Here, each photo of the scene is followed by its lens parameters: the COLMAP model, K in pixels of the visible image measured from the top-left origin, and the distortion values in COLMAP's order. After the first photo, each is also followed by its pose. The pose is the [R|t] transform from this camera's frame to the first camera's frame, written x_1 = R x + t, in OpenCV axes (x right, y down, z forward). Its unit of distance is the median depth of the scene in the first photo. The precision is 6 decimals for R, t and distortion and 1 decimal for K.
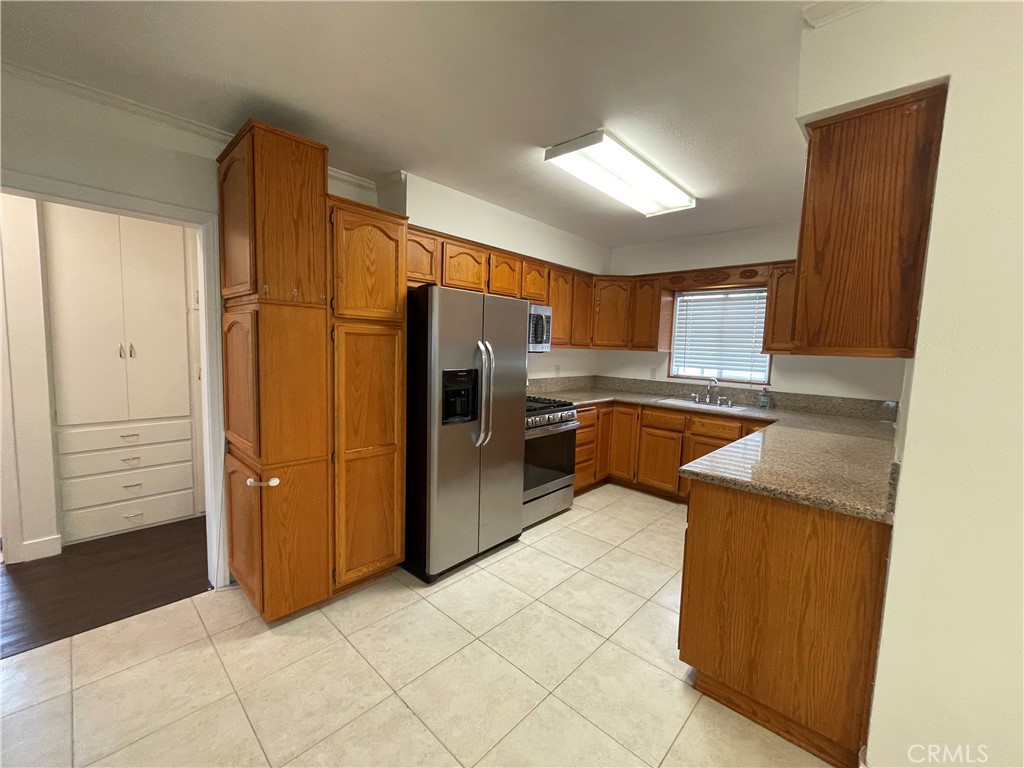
lens RADIAL K [[415.2, 0, 511.5], [0, 415.2, 384.3], [0, 0, 1]] dist [-0.002715, 0.000167]
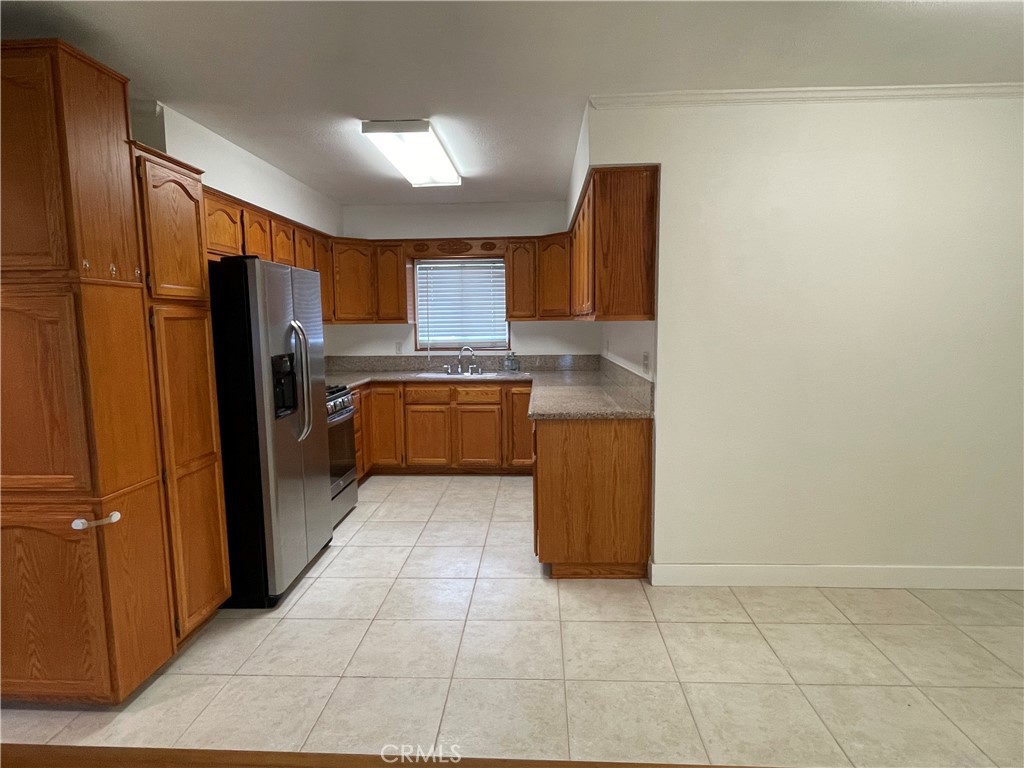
lens RADIAL K [[574.5, 0, 512.0], [0, 574.5, 385.2], [0, 0, 1]] dist [-0.000456, -0.002151]
pose [[0.759833, -0.114600, 0.639937, -0.554632], [0.096761, 0.993312, 0.062993, -0.001393], [-0.642877, 0.014057, 0.765841, -0.238683]]
